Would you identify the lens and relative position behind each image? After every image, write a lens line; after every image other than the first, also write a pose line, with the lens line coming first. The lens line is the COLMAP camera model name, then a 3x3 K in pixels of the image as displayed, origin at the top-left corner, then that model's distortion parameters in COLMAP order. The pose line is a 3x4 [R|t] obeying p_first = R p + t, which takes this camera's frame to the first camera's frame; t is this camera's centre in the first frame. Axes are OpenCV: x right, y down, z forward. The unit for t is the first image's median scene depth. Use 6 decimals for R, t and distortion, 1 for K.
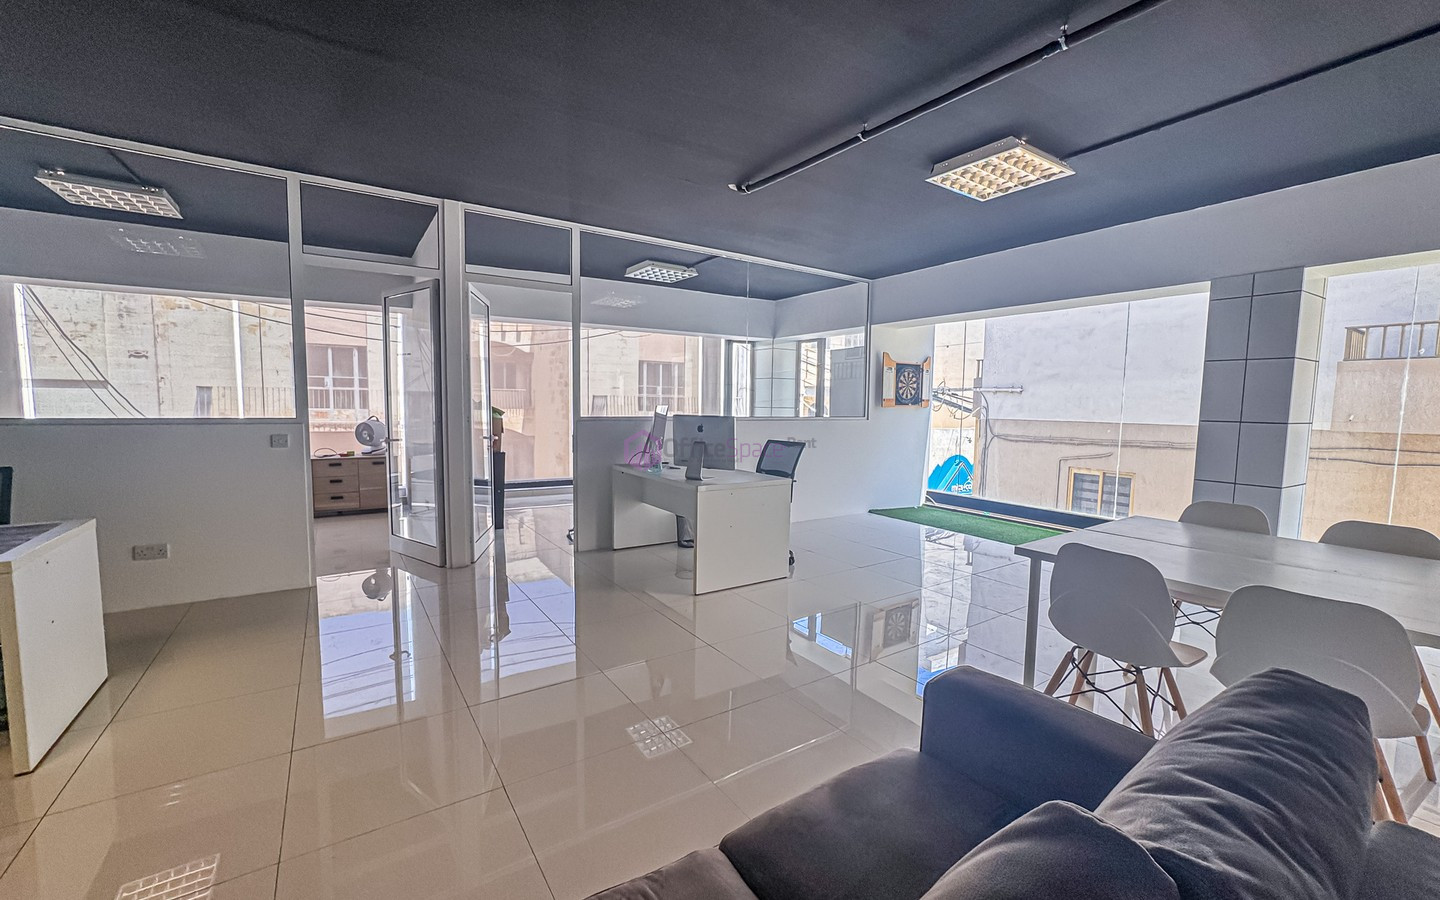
lens RADIAL K [[582.4, 0, 722.9], [0, 582.4, 445.2], [0, 0, 1]] dist [-0.011306, 0.000945]
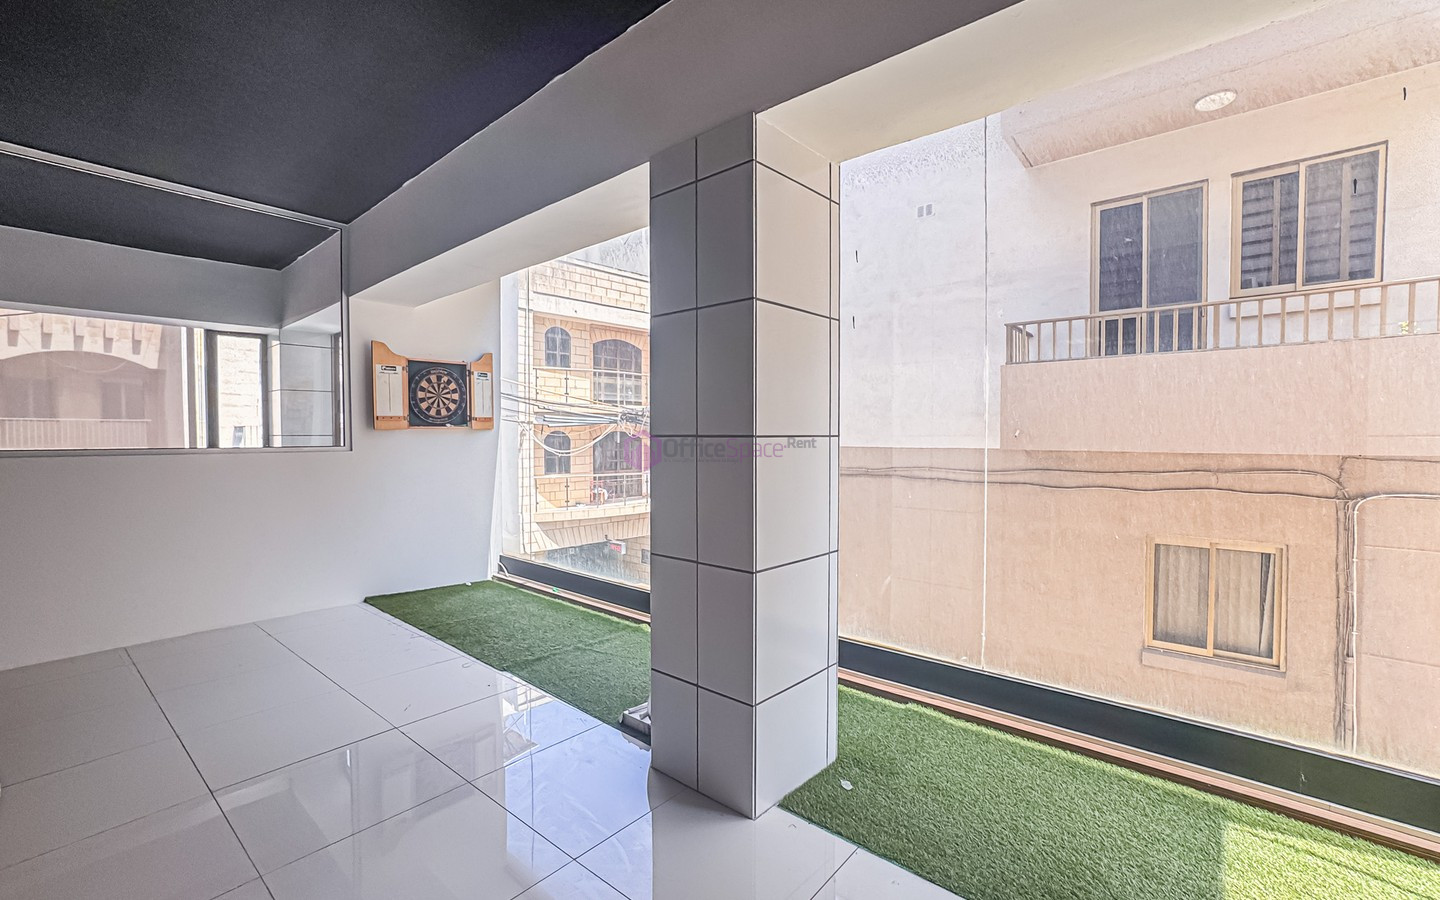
lens RADIAL K [[582.4, 0, 732.5], [0, 582.4, 444.4], [0, 0, 1]] dist [-0.011306, 0.000945]
pose [[0.962907, -0.020936, 0.269019, 0.455639], [0.035733, 0.998099, -0.050224, -0.004647], [-0.267456, 0.057974, 0.961825, 0.294241]]
